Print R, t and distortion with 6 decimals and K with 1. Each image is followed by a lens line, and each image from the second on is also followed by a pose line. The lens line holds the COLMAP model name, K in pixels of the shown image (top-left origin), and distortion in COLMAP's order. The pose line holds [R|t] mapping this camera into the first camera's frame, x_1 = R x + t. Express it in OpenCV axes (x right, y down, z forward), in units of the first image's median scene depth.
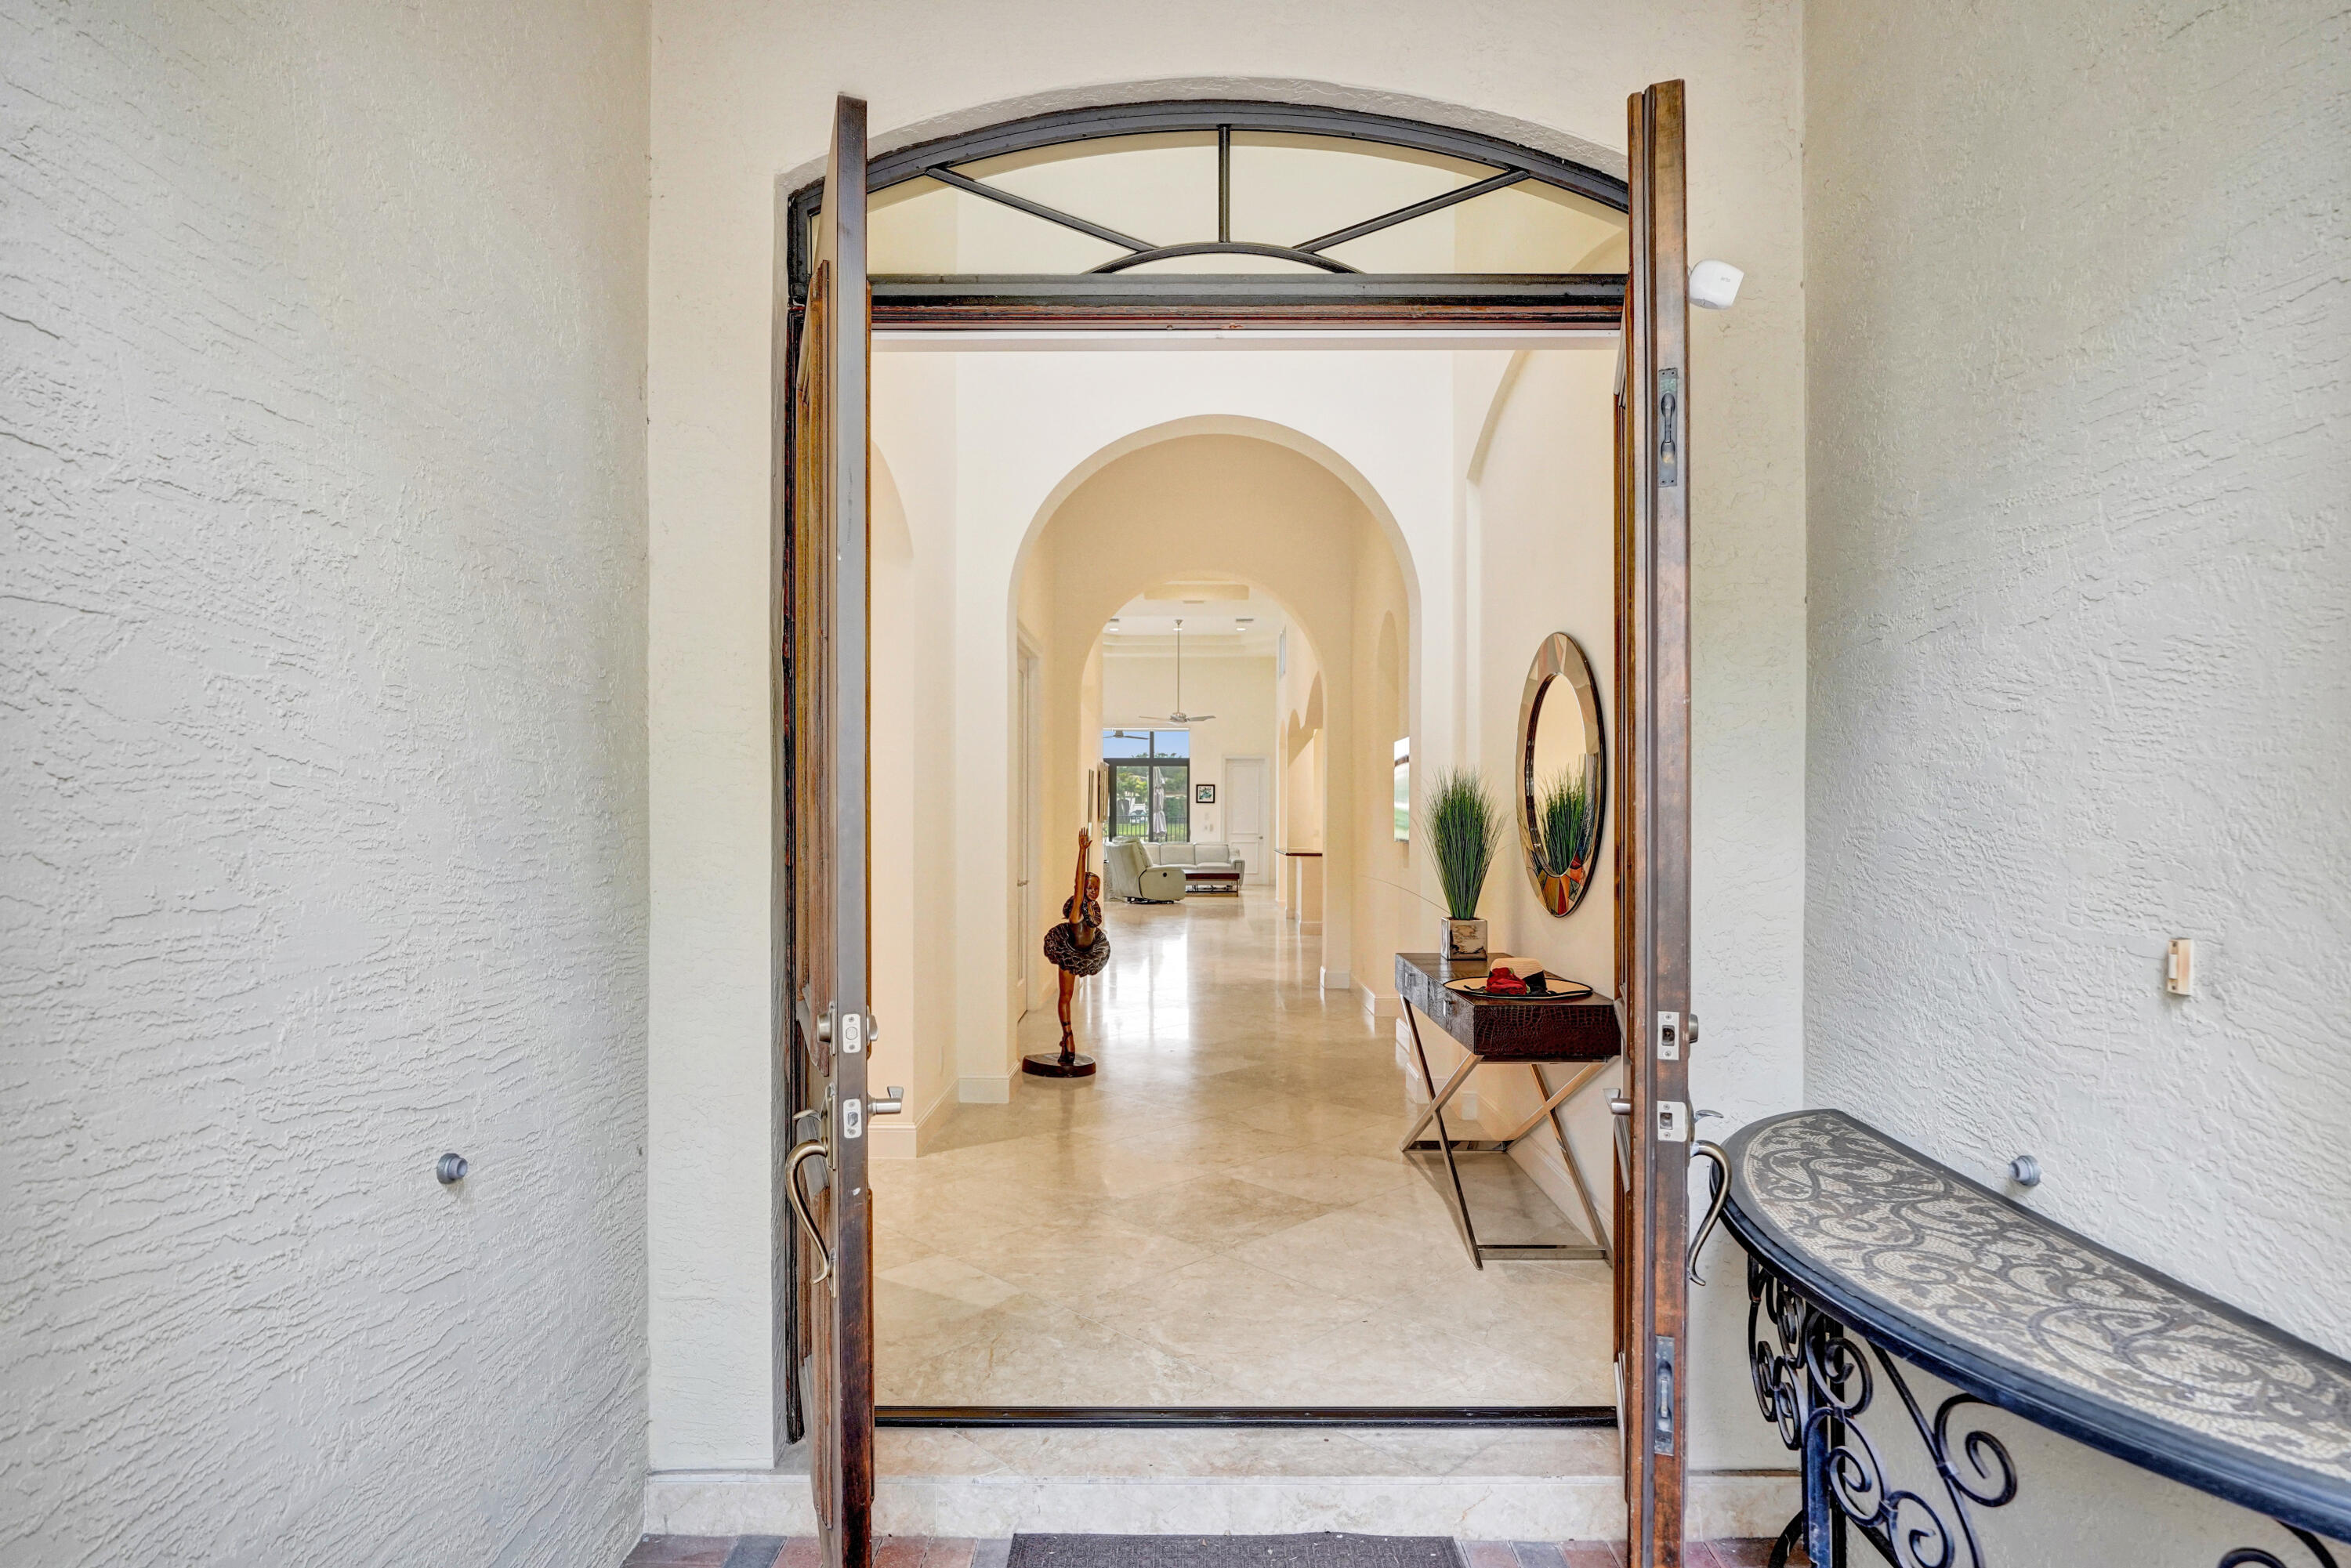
lens RADIAL K [[1233.0, 0, 1176.1], [0, 1233.0, 794.1], [0, 0, 1]] dist [0.000467, 0.000584]
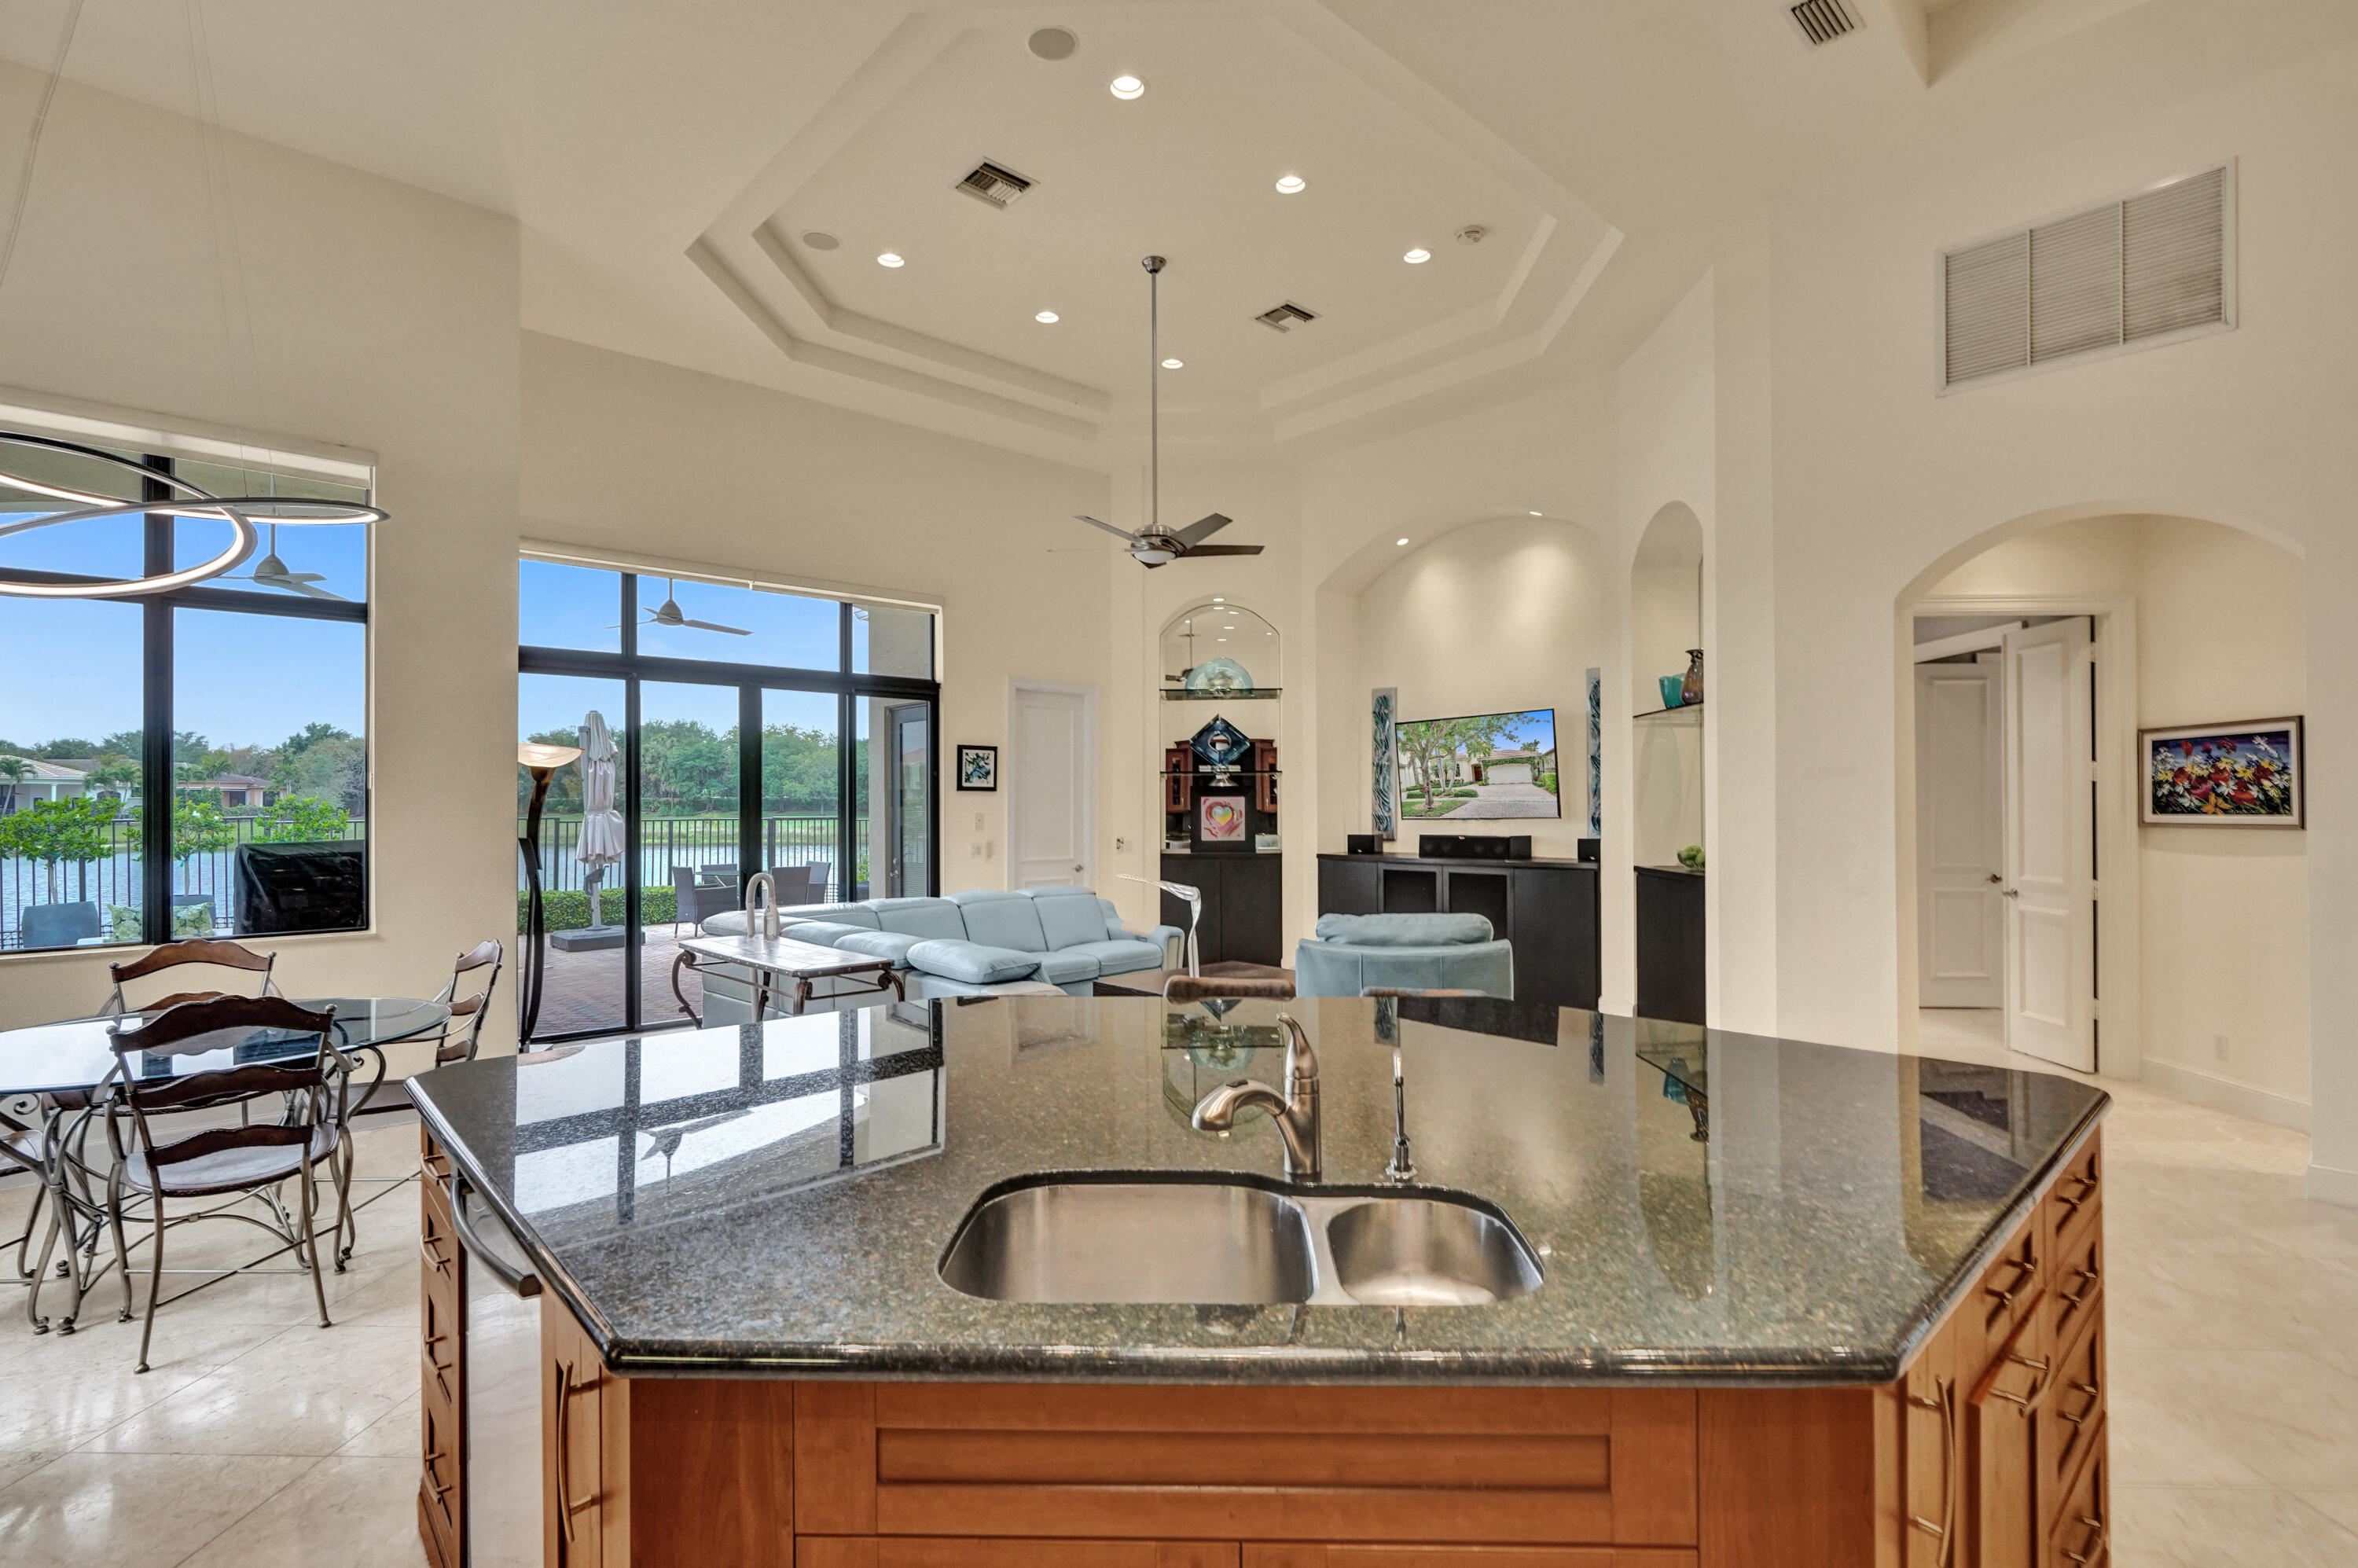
lens RADIAL K [[1087.0, 0, 1186.5], [0, 1087.0, 788.3], [0, 0, 1]] dist [-0.003648, 0.001539]
pose [[0.725620, 0.006554, 0.688064, -0.175783], [-0.005730, 0.999978, -0.003482, 0.007431], [-0.688071, -0.001416, 0.725642, 0.684684]]
